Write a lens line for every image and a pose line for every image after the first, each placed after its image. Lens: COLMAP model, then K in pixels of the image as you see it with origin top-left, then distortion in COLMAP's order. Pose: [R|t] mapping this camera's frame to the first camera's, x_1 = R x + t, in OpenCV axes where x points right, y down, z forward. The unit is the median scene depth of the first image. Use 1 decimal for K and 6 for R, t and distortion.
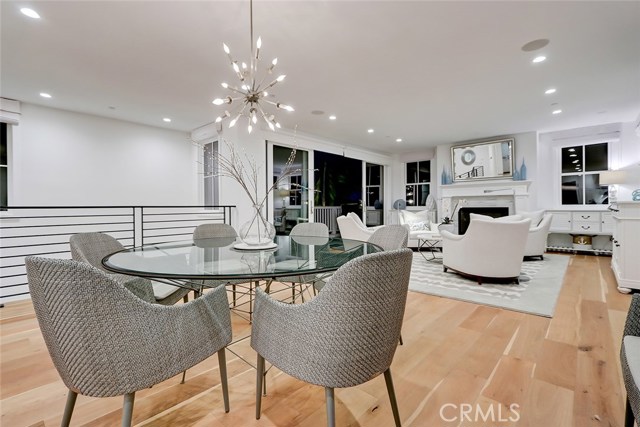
lens RADIAL K [[294.5, 0, 311.8], [0, 294.5, 210.7], [0, 0, 1]] dist [0.001900, 0.000305]
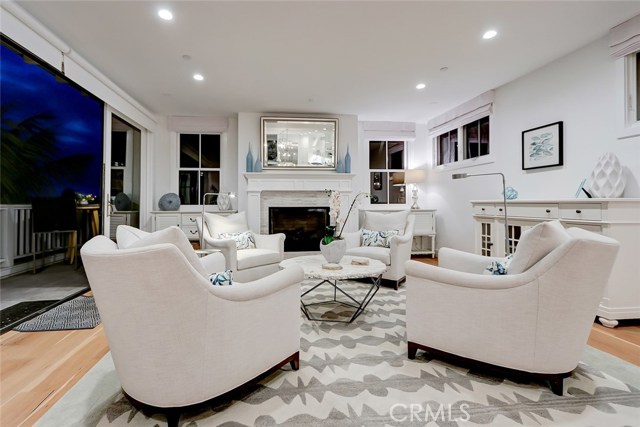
lens RADIAL K [[297.9, 0, 295.5], [0, 297.9, 203.9], [0, 0, 1]] dist [0.010892, 0.000340]
pose [[0.639986, 0.006527, 0.768359, 0.003713], [0.008563, 0.999841, -0.015626, -0.006650], [-0.768339, 0.016580, 0.639828, 0.518710]]
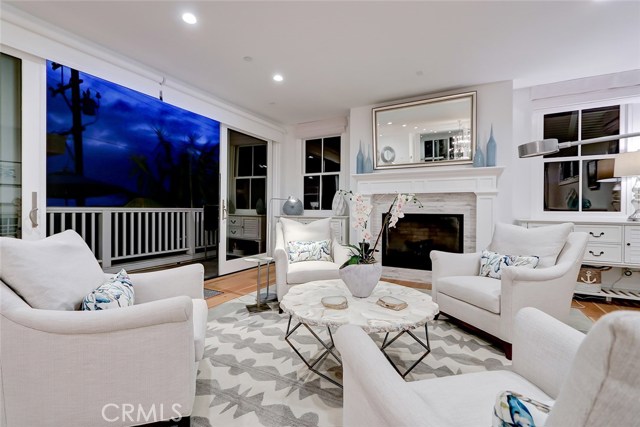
lens RADIAL K [[290.3, 0, 320.0], [0, 290.3, 213.5], [0, 0, 1]] dist [0.001822, 0.000533]
pose [[0.961903, 0.010551, 0.273189, 0.225818], [-0.010487, 0.999944, -0.001694, -0.008429], [-0.273191, -0.001235, 0.961959, 0.490968]]
